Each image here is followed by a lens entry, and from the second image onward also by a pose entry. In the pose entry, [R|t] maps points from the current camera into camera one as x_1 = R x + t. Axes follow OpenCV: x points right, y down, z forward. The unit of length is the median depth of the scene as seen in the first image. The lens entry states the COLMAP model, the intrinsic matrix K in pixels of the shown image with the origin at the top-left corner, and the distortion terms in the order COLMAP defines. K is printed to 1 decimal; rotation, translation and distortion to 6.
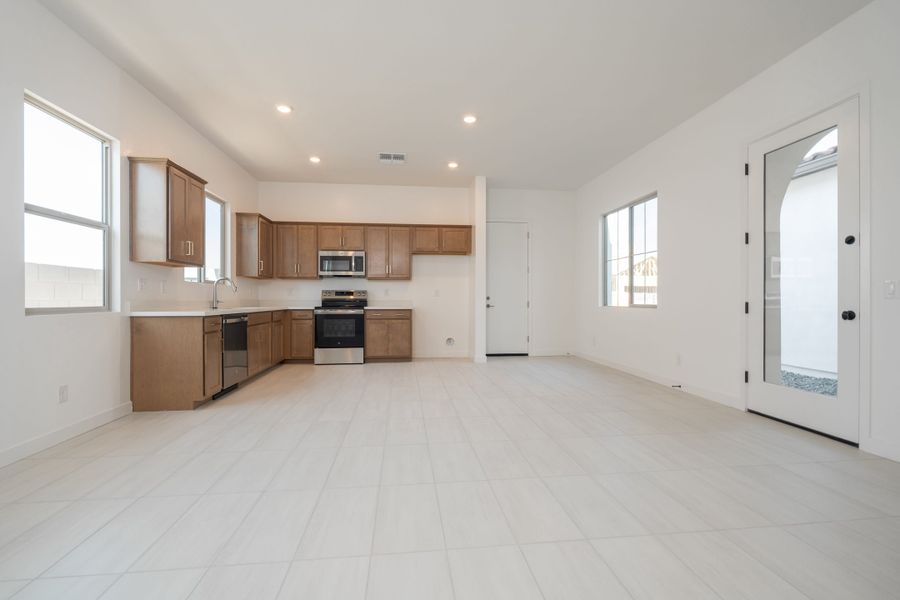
lens RADIAL K [[398.8, 0, 461.7], [0, 398.8, 299.6], [0, 0, 1]] dist [-0.000977, -0.000080]
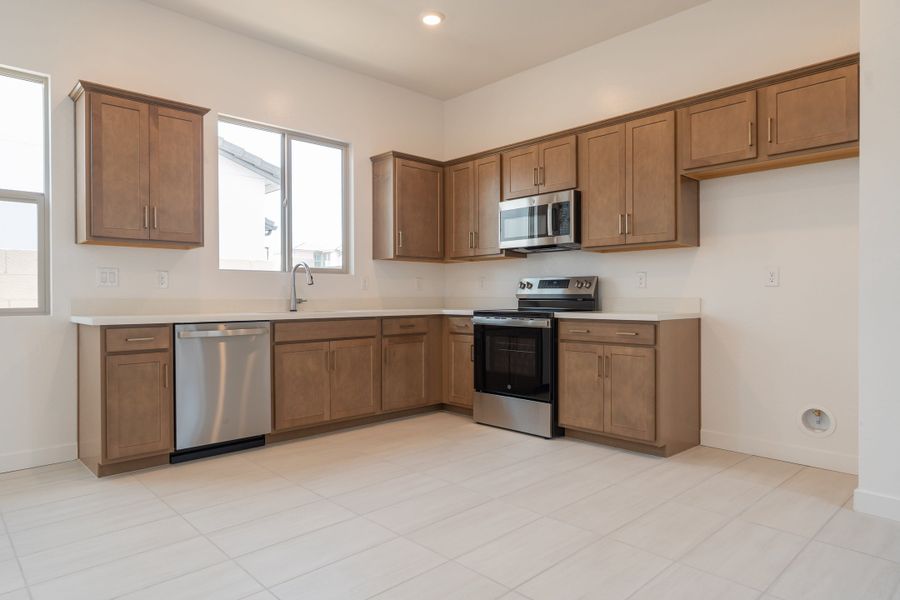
lens RADIAL K [[564.1, 0, 450.0], [0, 564.1, 300.0], [0, 0, 1]] dist [-0.003124, -0.001370]
pose [[0.581796, 0.003277, -0.813328, 0.201337], [0.003413, 0.999973, 0.006471, -0.000650], [0.813328, -0.006540, 0.581769, 0.530827]]
